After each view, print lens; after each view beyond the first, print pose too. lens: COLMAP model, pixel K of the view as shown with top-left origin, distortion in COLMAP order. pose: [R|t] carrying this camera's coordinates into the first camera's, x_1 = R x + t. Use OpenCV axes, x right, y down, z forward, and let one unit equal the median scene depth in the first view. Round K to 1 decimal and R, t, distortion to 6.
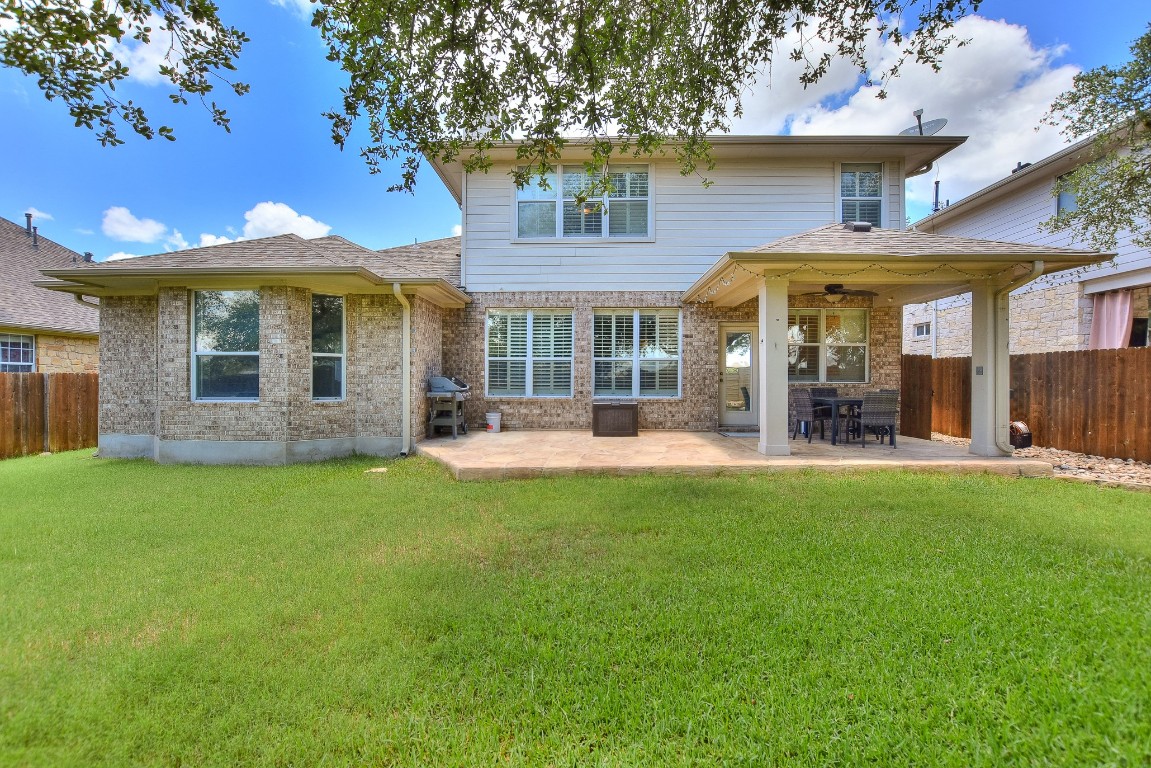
lens RADIAL K [[518.4, 0, 572.6], [0, 518.4, 382.2], [0, 0, 1]] dist [-0.015464, 0.002420]
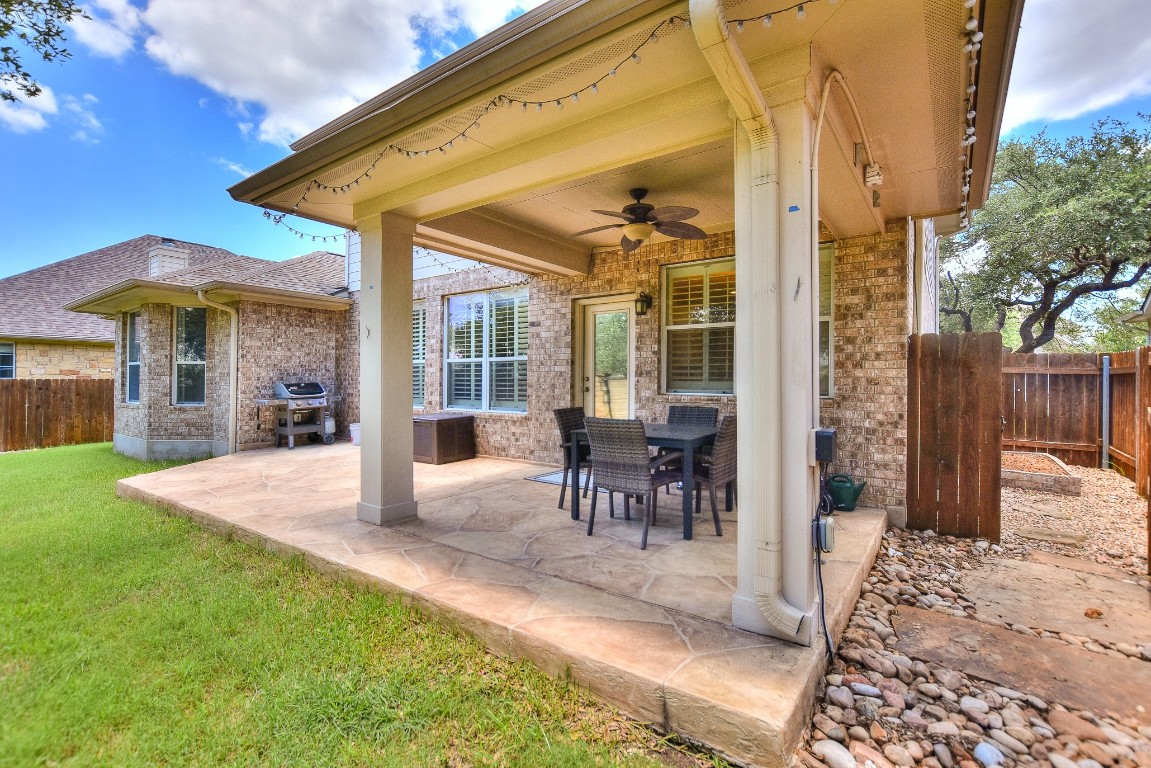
lens RADIAL K [[518.4, 0, 567.4], [0, 518.4, 380.9], [0, 0, 1]] dist [-0.015464, 0.002420]
pose [[0.819668, 0.000358, -0.572839, 0.650569], [-0.004171, 0.999977, -0.005343, -0.010820], [0.572824, 0.006768, 0.819651, 0.467842]]
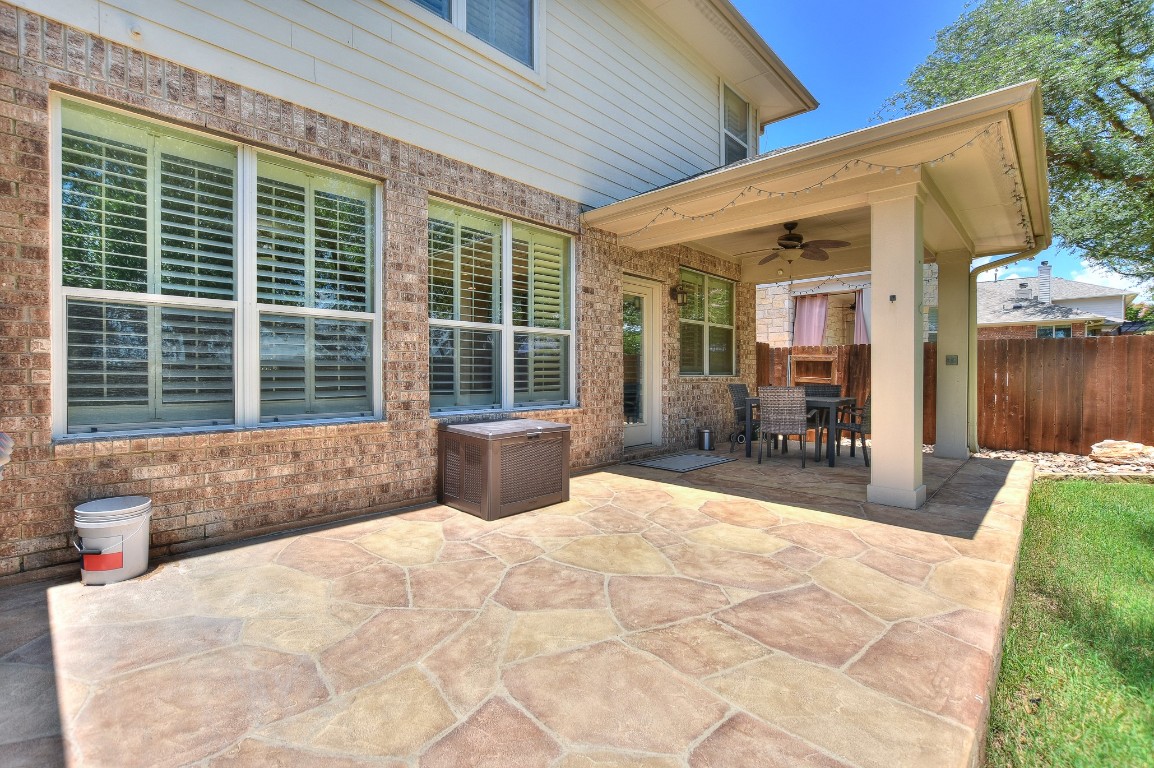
lens RADIAL K [[519.8, 0, 576.8], [0, 519.8, 377.9], [0, 0, 1]] dist [-0.015464, 0.002420]
pose [[0.670461, -0.009185, 0.741888, -0.185098], [0.007356, 0.999957, 0.005732, -0.001951], [-0.741908, 0.001614, 0.670499, 0.650853]]
